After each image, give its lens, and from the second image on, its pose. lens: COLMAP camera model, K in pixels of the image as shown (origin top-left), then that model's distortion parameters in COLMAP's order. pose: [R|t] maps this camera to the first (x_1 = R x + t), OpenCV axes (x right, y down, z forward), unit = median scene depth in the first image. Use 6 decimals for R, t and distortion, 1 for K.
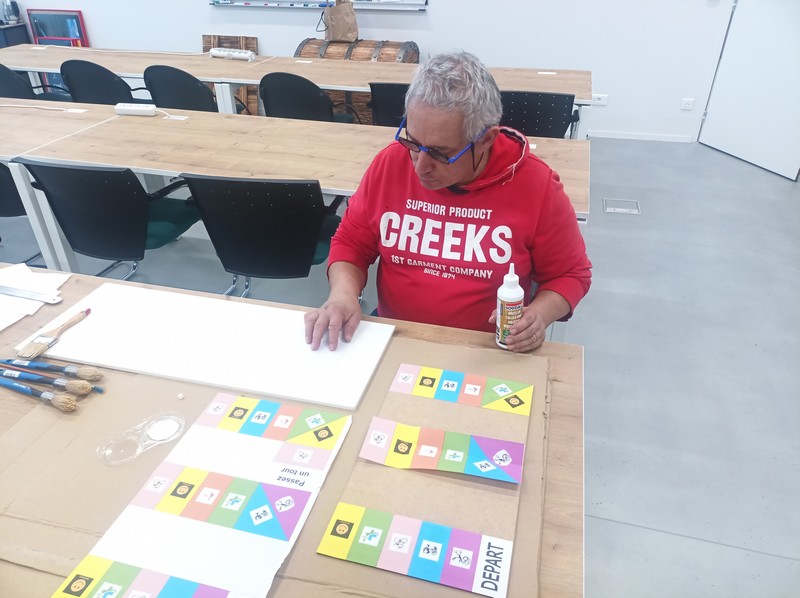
lens RADIAL K [[581.4, 0, 396.1], [0, 581.4, 296.3], [0, 0, 1]] dist [0.028794, -0.050143]
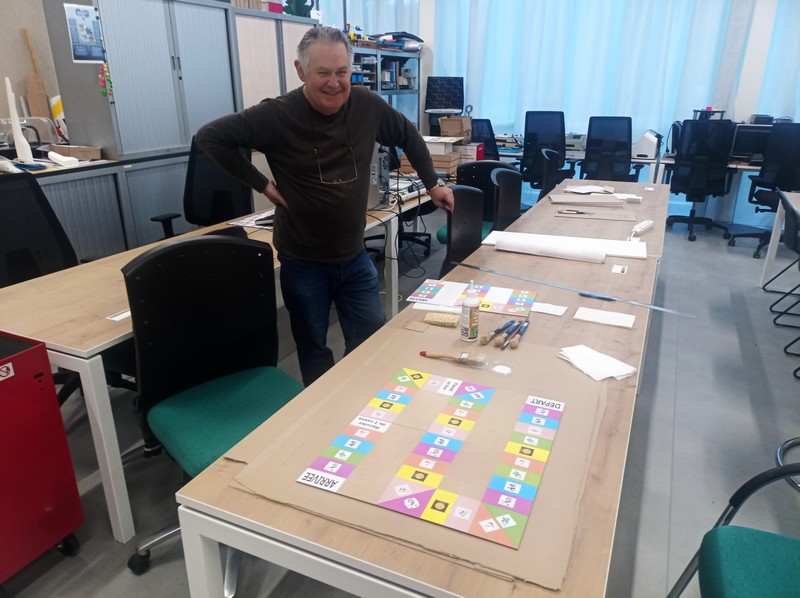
lens RADIAL K [[581.4, 0, 391.5], [0, 581.4, 298.5], [0, 0, 1]] dist [0.028794, -0.050143]
pose [[0.144381, -0.333254, 0.931717, -1.348529], [0.509406, 0.832261, 0.218742, -0.409888], [-0.848328, 0.443040, 0.289924, 0.667386]]
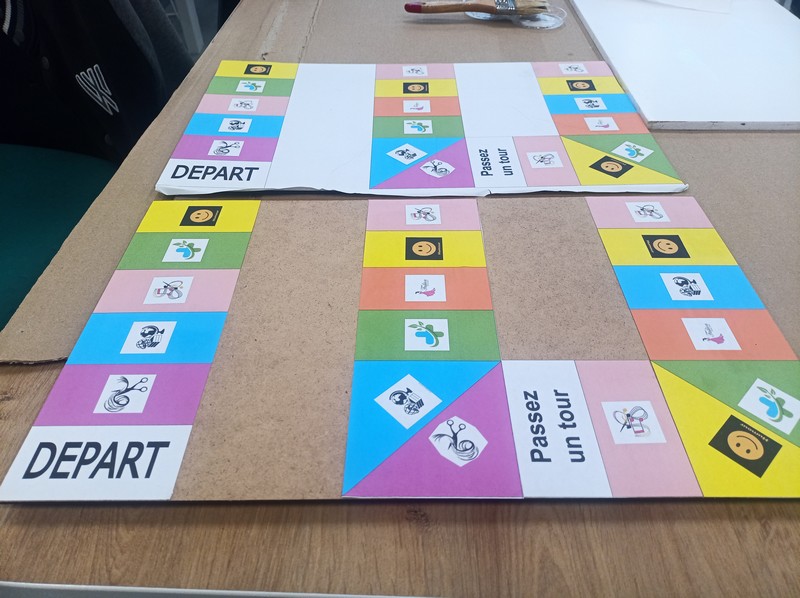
lens RADIAL K [[581.4, 0, 399.1], [0, 581.4, 304.8], [0, 0, 1]] dist [0.028794, -0.050143]
pose [[0.273312, 0.680179, -0.680190, 0.374075], [-0.495439, 0.705647, 0.506559, 0.086940], [0.824524, 0.198544, 0.529849, 0.852520]]
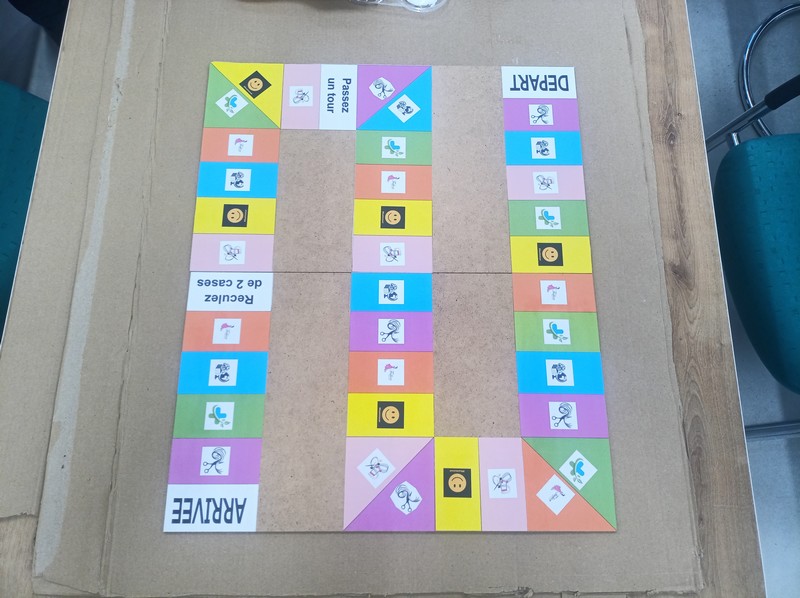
lens RADIAL K [[581.4, 0, 401.9], [0, 581.4, 294.1], [0, 0, 1]] dist [0.028794, -0.050143]
pose [[-0.277272, -0.925820, 0.256863, -0.274062], [0.486899, 0.095075, 0.868269, -0.344941], [-0.828281, 0.365812, 0.424419, 0.828707]]
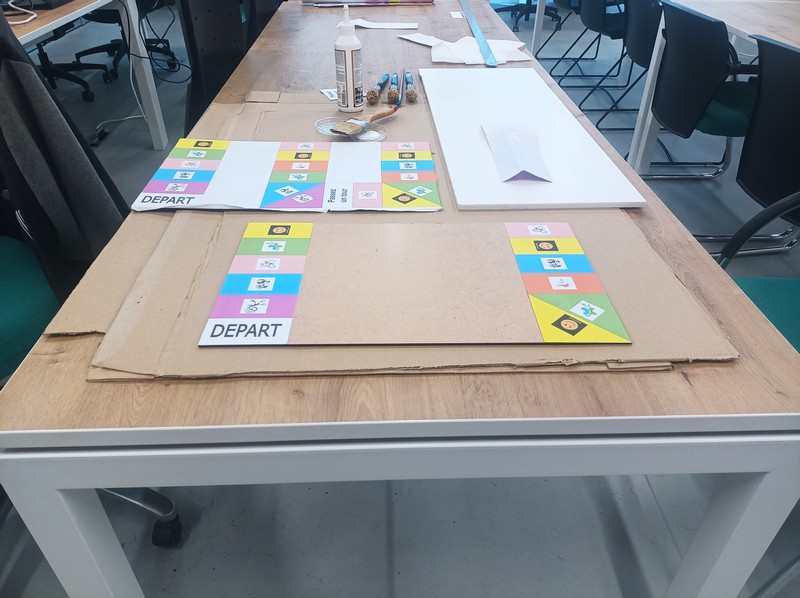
lens RADIAL K [[581.4, 0, 400.0], [0, 581.4, 296.4], [0, 0, 1]] dist [0.028794, -0.050143]
pose [[0.290786, 0.564745, -0.772338, 0.717301], [-0.509091, 0.774791, 0.374866, 0.033784], [0.810105, 0.284185, 0.512805, 0.687303]]
